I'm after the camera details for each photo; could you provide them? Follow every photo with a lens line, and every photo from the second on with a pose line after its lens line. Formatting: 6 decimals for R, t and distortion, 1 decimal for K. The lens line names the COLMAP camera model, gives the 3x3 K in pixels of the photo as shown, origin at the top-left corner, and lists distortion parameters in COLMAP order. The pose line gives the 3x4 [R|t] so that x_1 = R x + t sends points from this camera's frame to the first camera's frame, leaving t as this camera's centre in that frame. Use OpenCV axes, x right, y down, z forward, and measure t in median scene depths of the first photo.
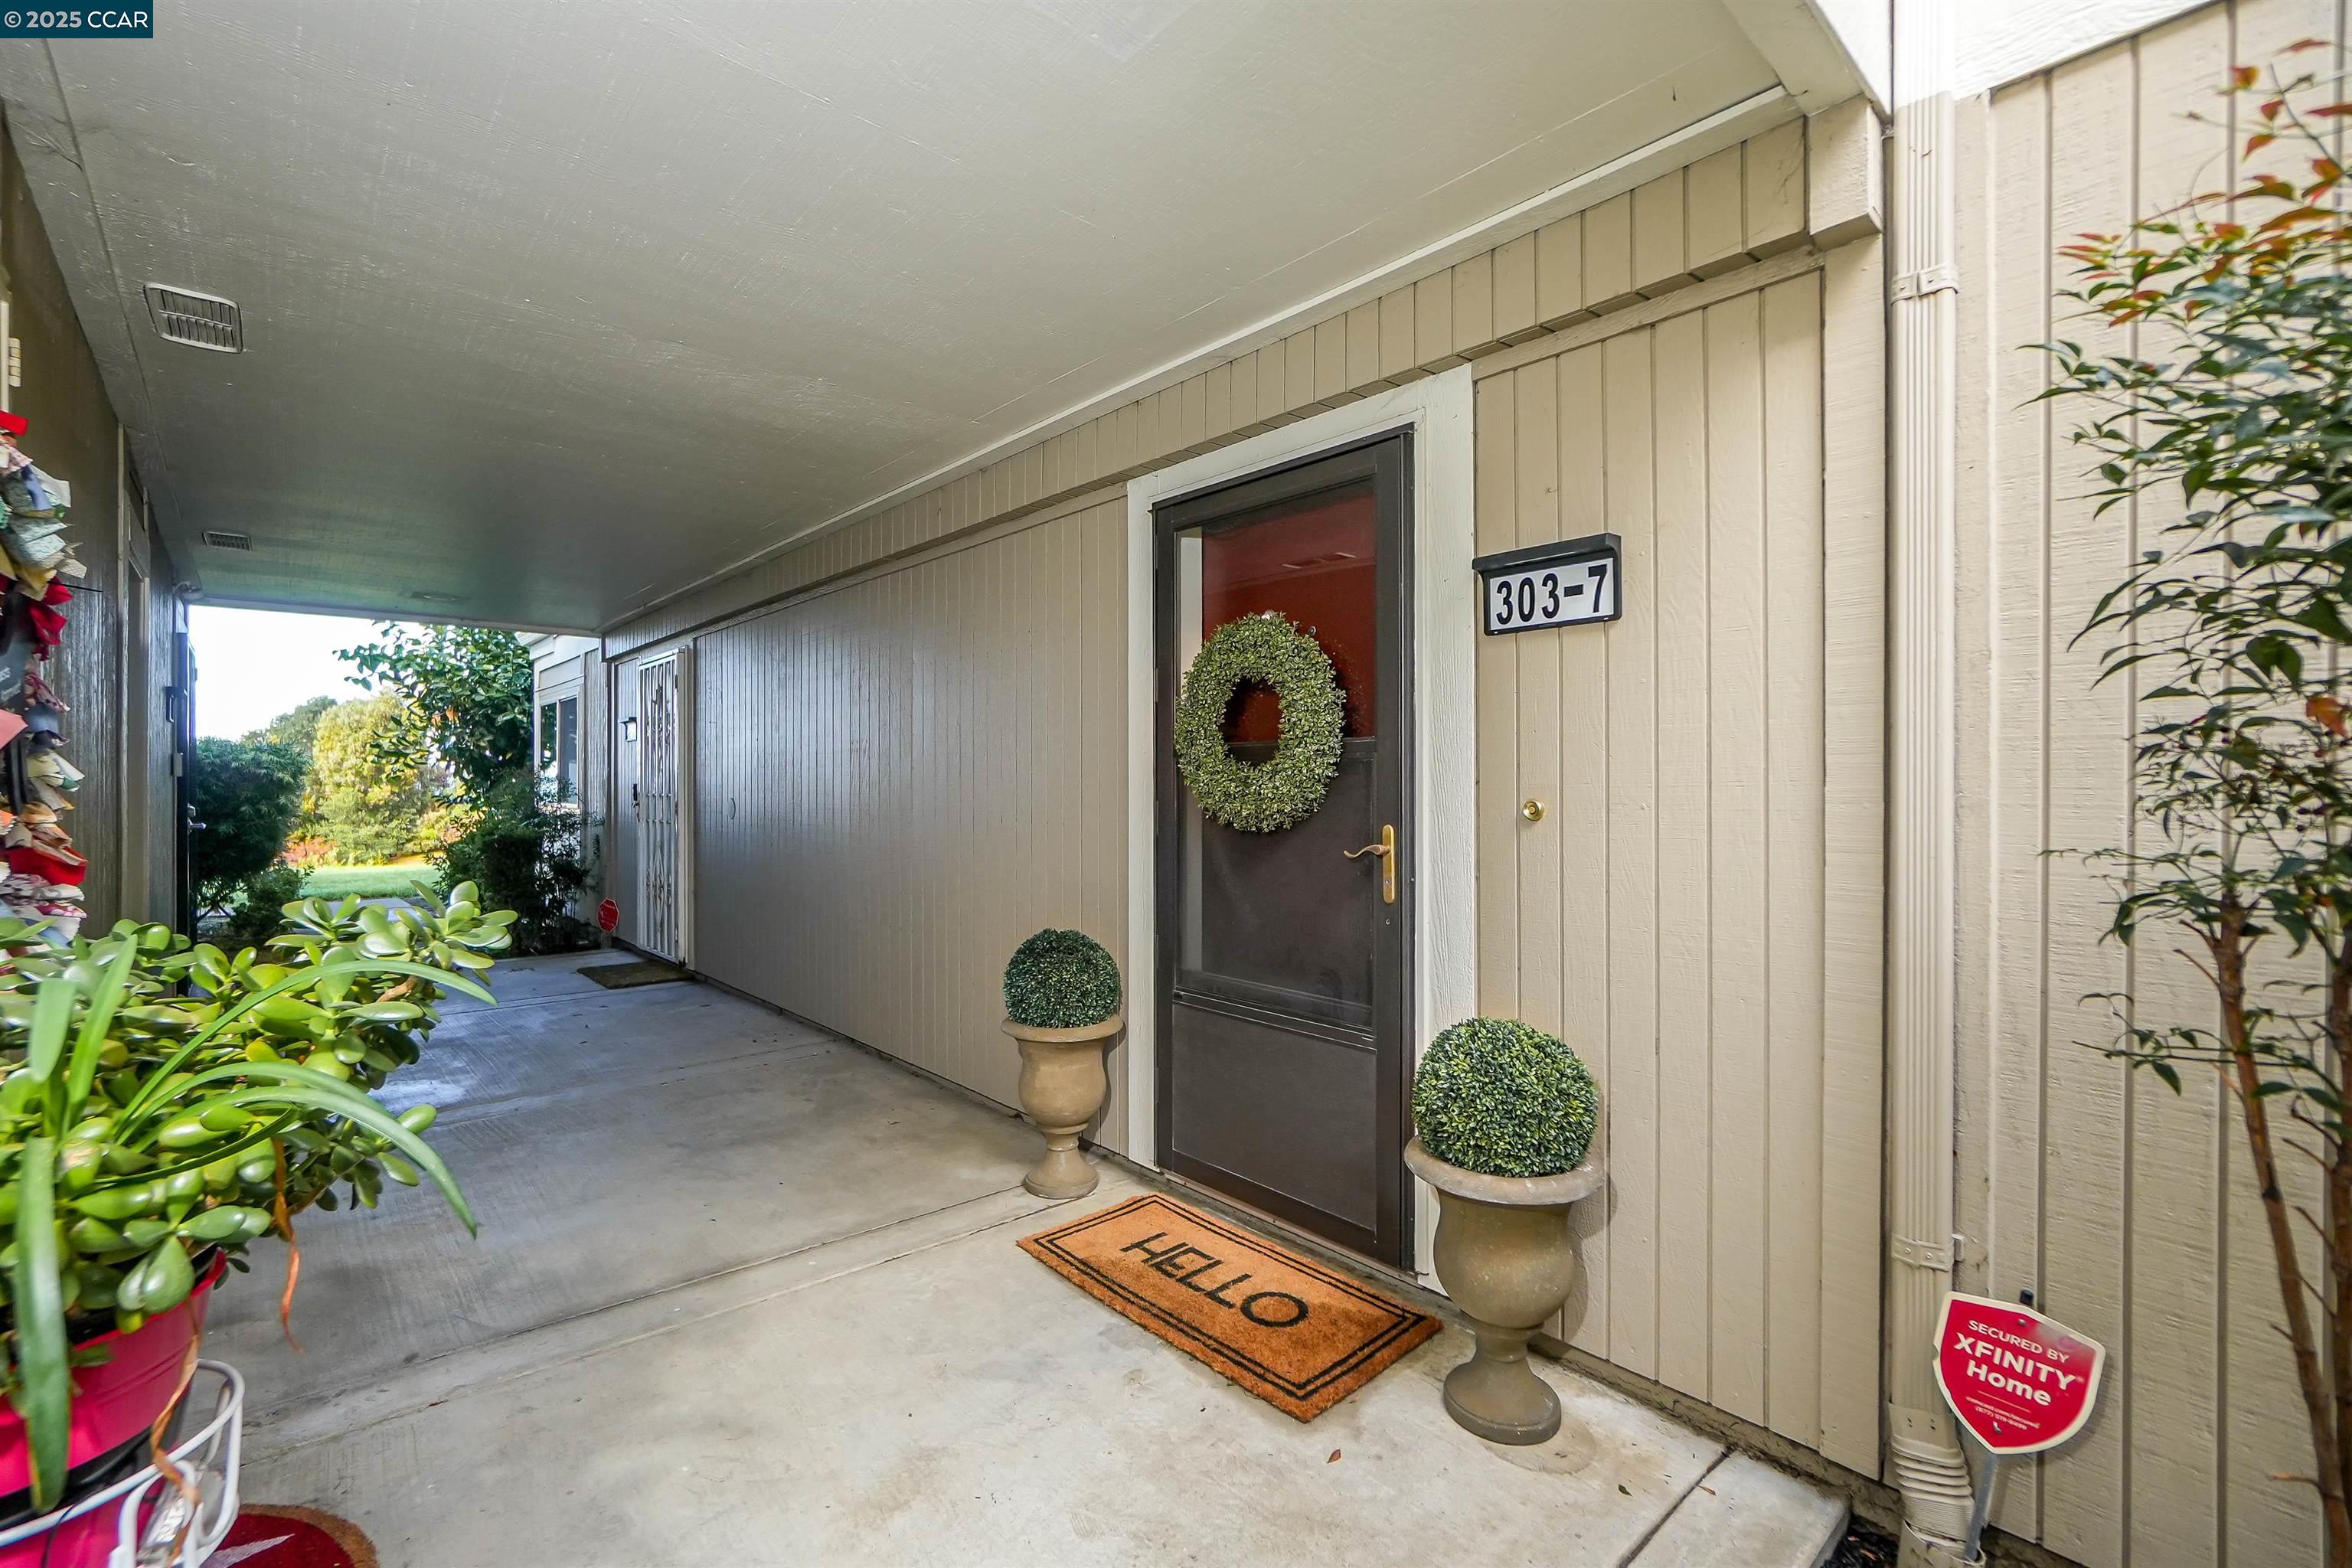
lens RADIAL K [[983.4, 0, 1176.0], [0, 983.4, 784.0], [0, 0, 1]] dist [0.000460, 0.000183]
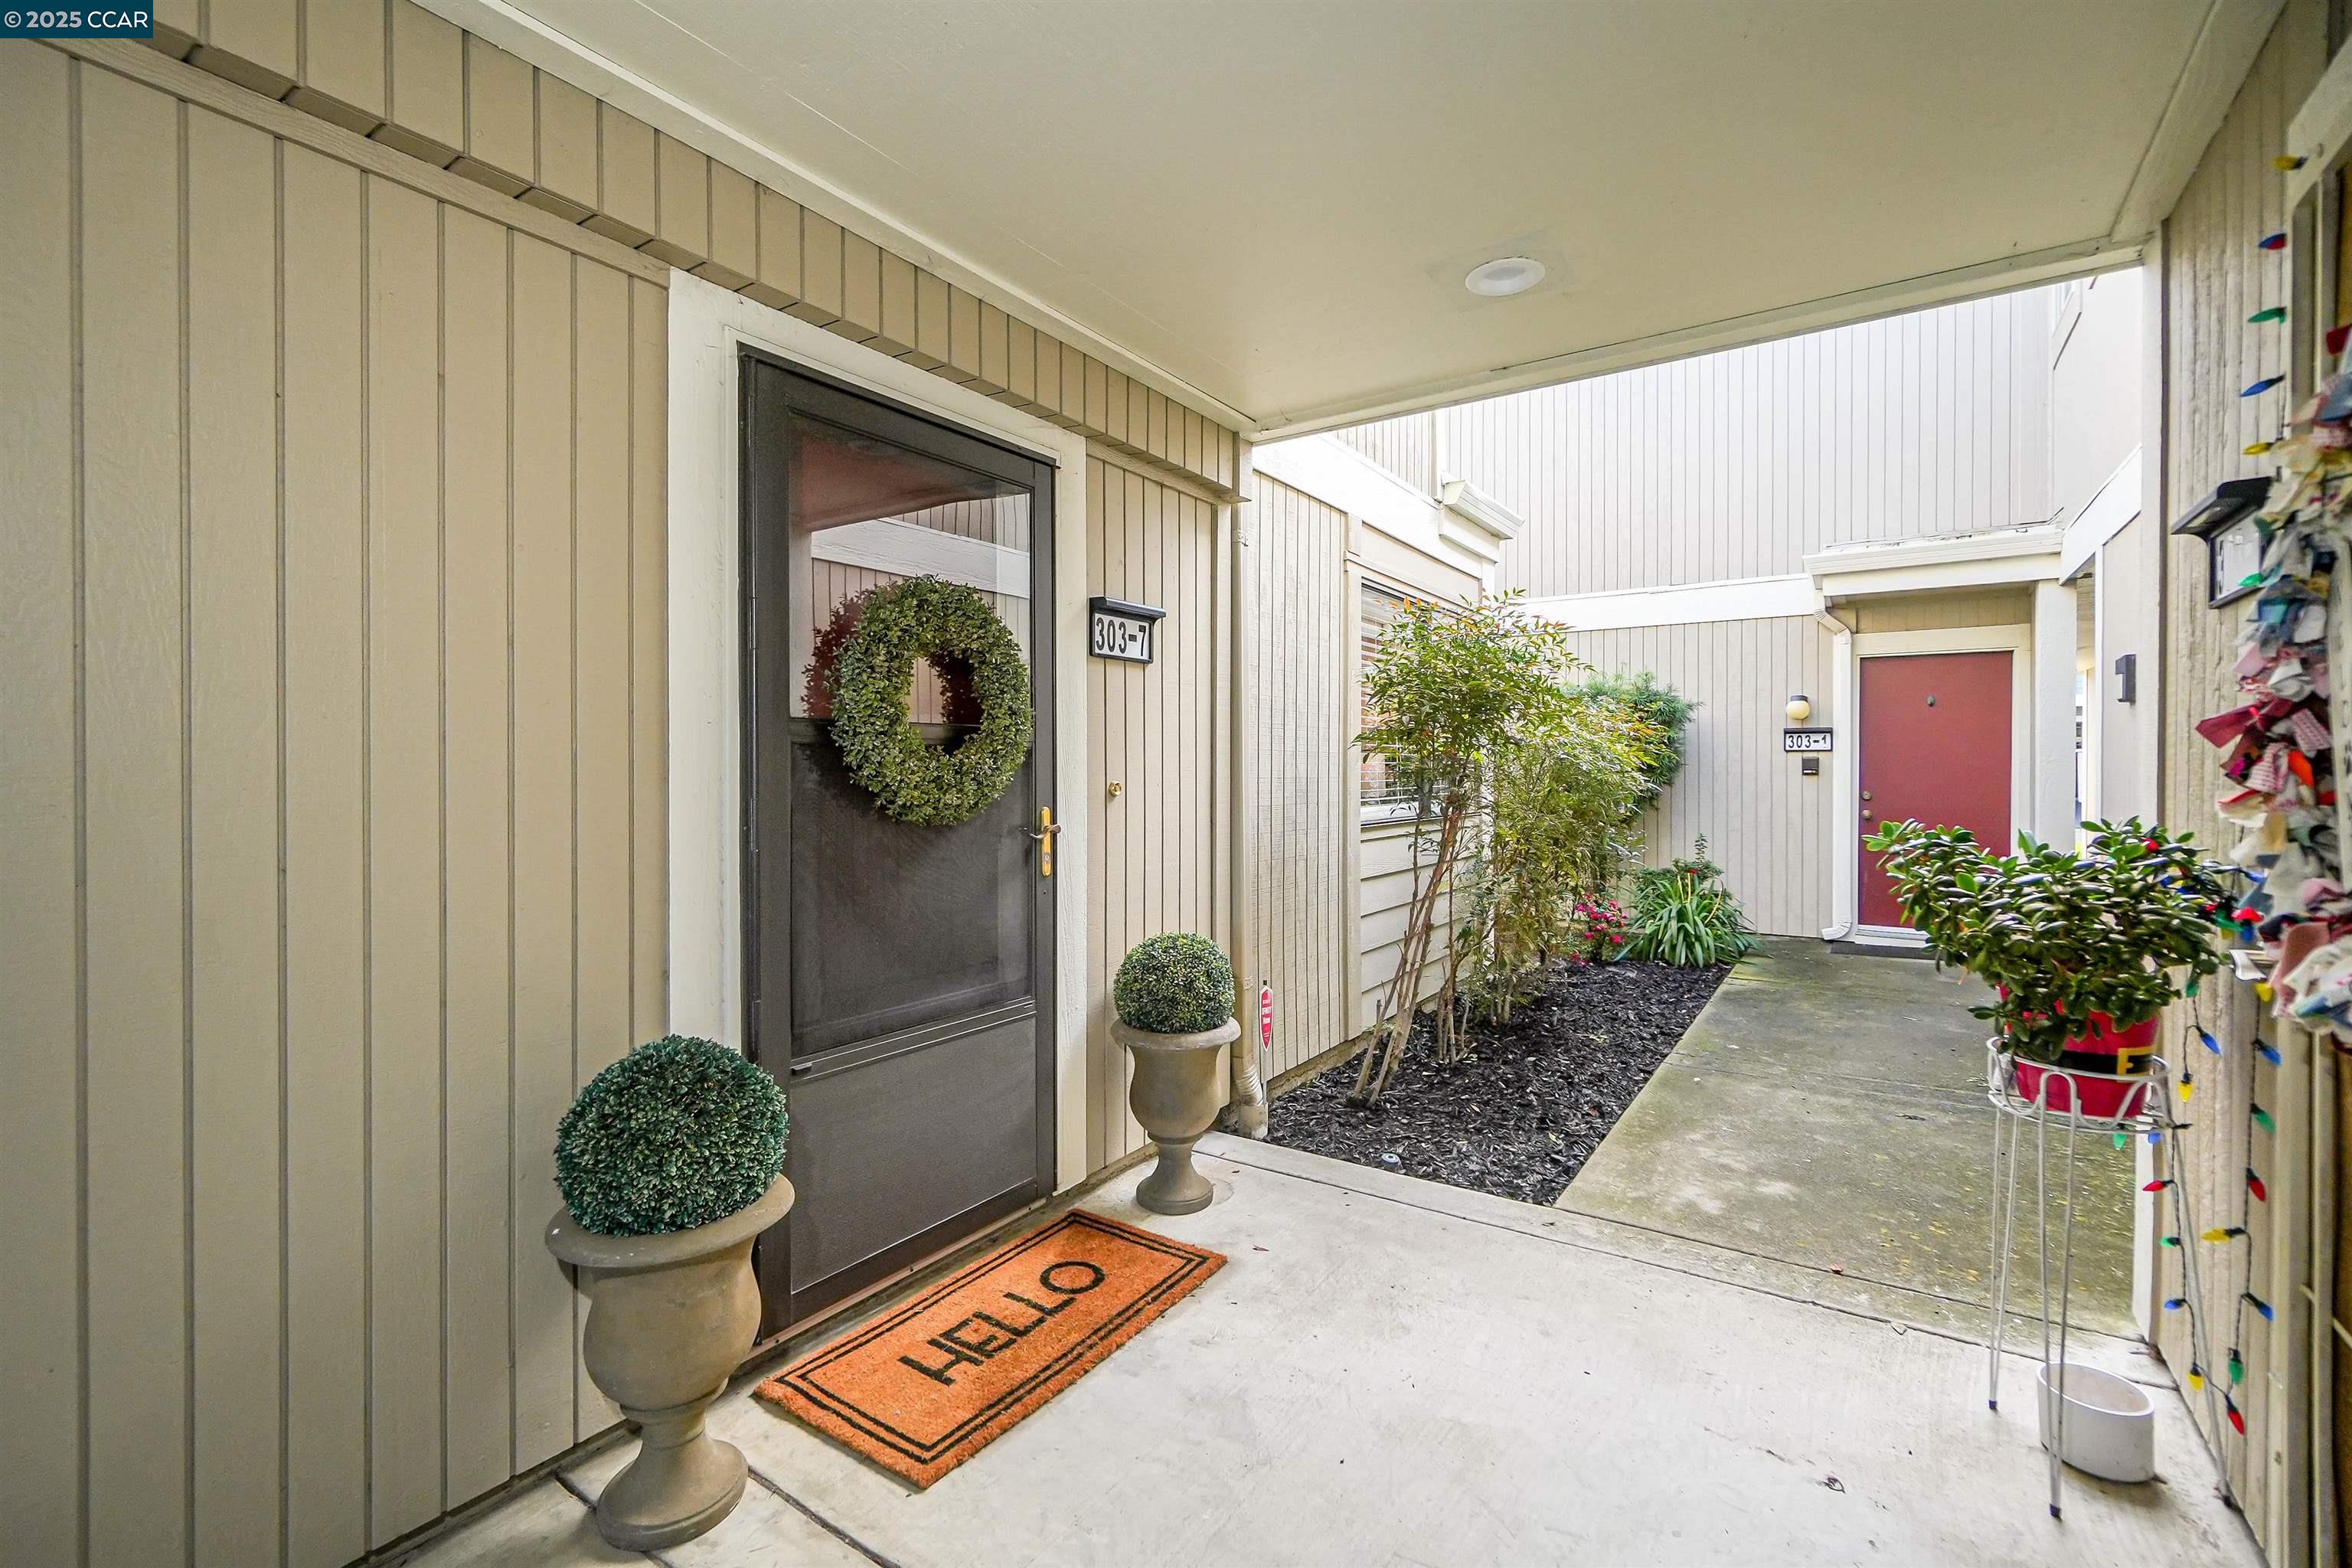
lens RADIAL K [[1022.4, 0, 1153.0], [0, 1022.4, 772.8], [0, 0, 1]] dist [-0.004815, 0.003906]
pose [[-0.196824, -0.010460, 0.980383, -1.012997], [-0.001654, 0.999945, 0.010336, -0.011512], [-0.980438, 0.000413, -0.196830, 1.178280]]
